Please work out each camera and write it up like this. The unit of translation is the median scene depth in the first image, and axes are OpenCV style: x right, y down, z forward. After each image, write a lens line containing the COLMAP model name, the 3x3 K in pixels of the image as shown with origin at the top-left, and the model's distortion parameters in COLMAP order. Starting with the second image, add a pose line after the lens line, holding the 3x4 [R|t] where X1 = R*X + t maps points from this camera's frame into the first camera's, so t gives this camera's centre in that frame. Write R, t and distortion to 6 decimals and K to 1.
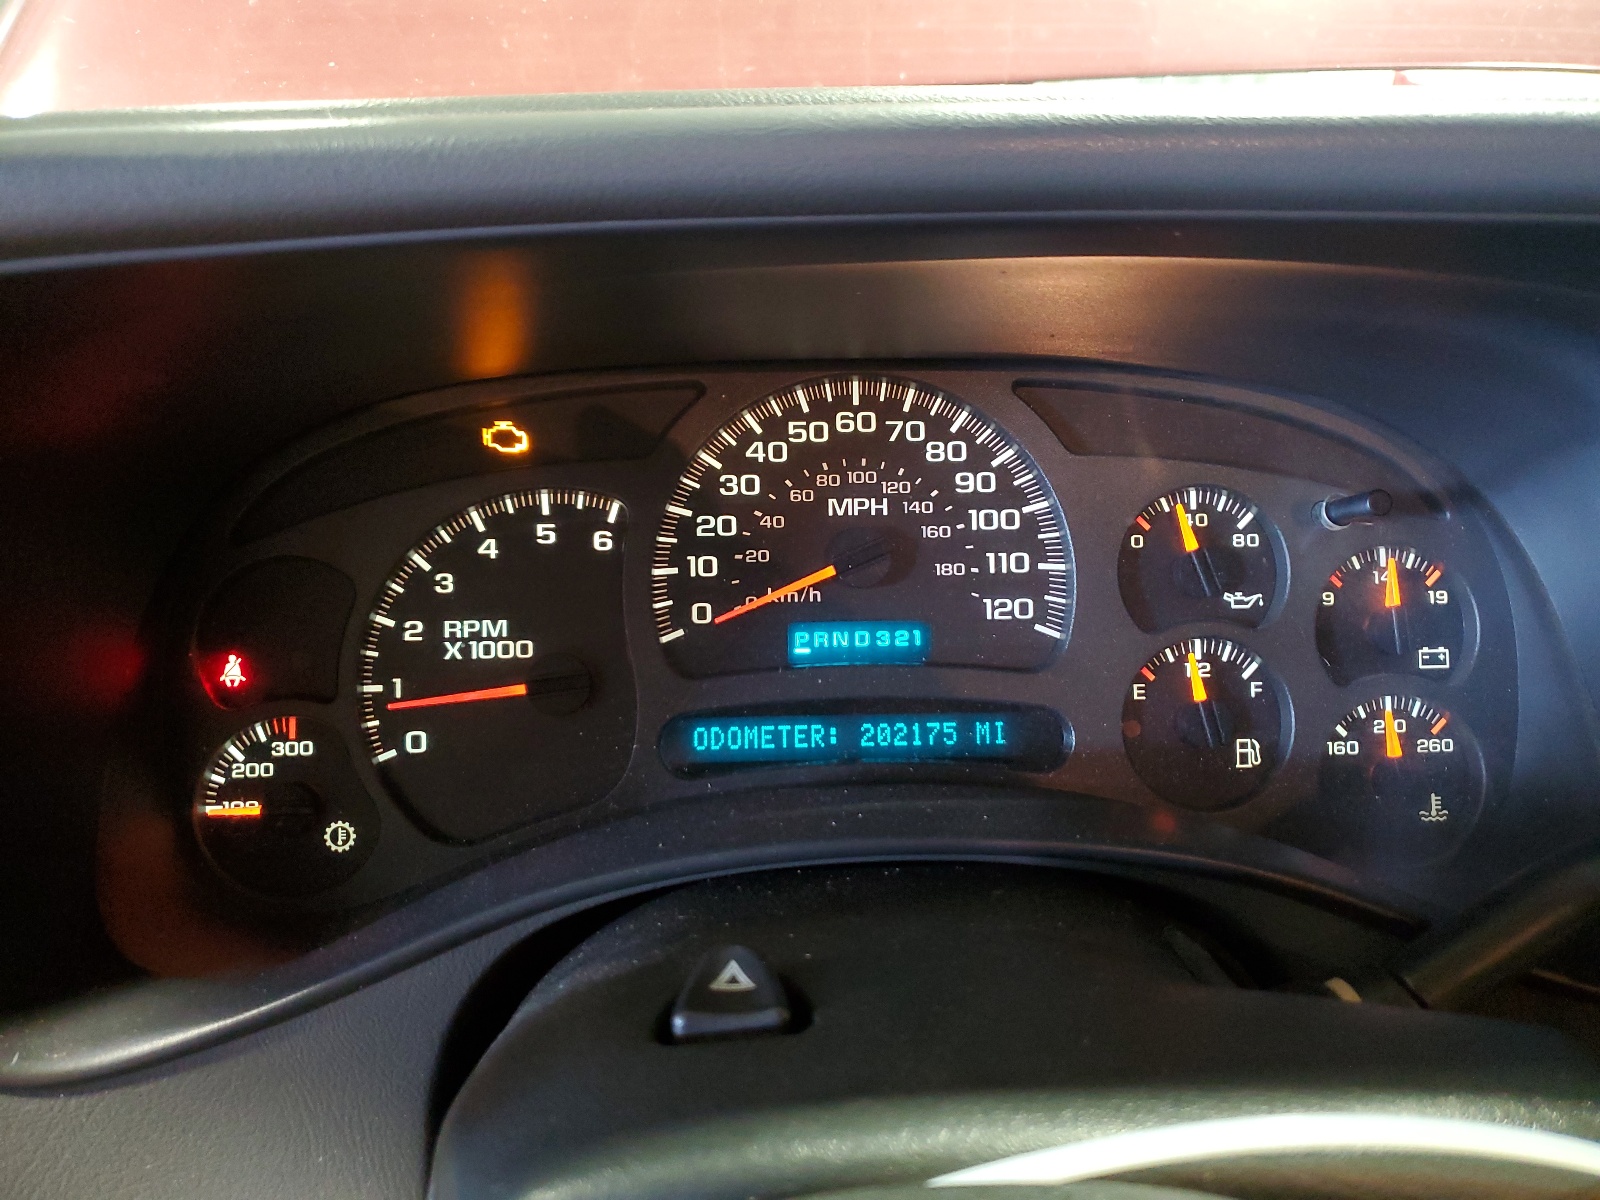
lens RADIAL K [[1224.3, 0, 798.8], [0, 1224.3, 601.6], [0, 0, 1]] dist [-0.006731, -0.002805]
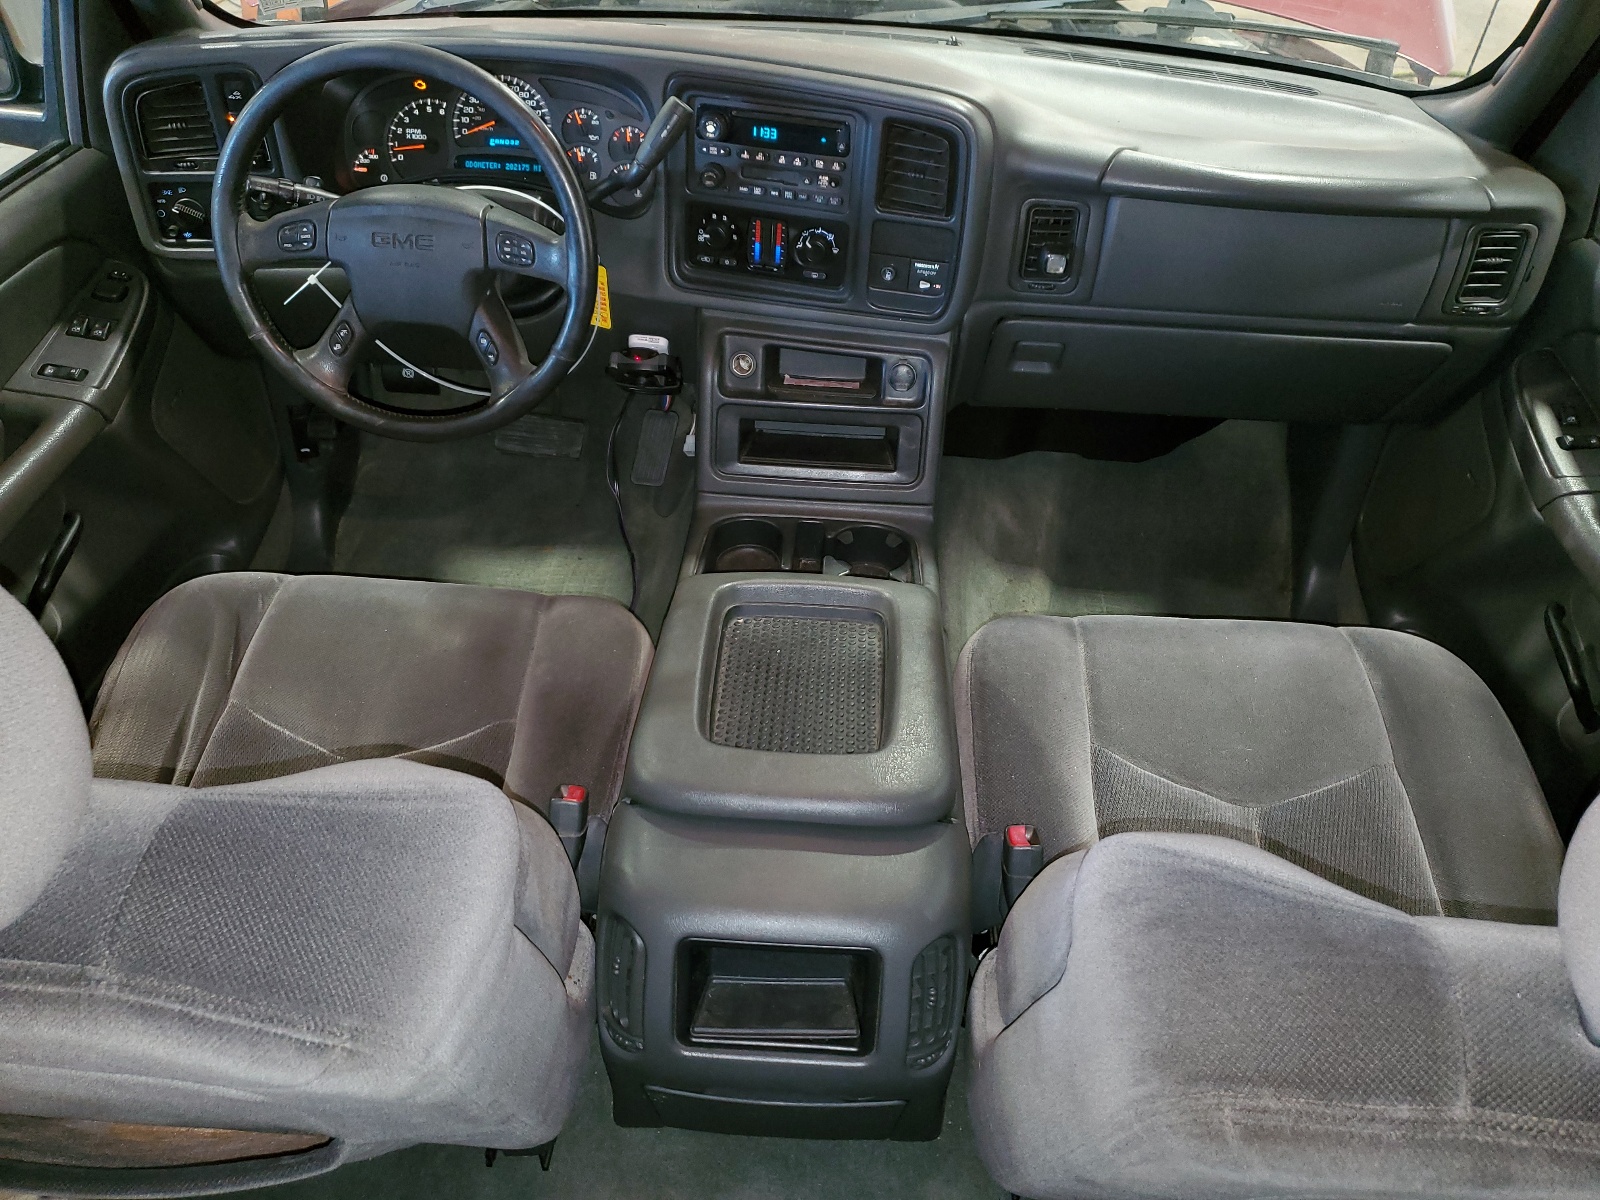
lens RADIAL K [[1224.3, 0, 799.9], [0, 1224.3, 597.7], [0, 0, 1]] dist [-0.006731, -0.002805]
pose [[0.993330, 0.094416, -0.066190, 1.536019], [-0.072199, 0.956867, 0.281412, 0.285191], [0.089905, -0.274756, 0.957301, -3.473875]]
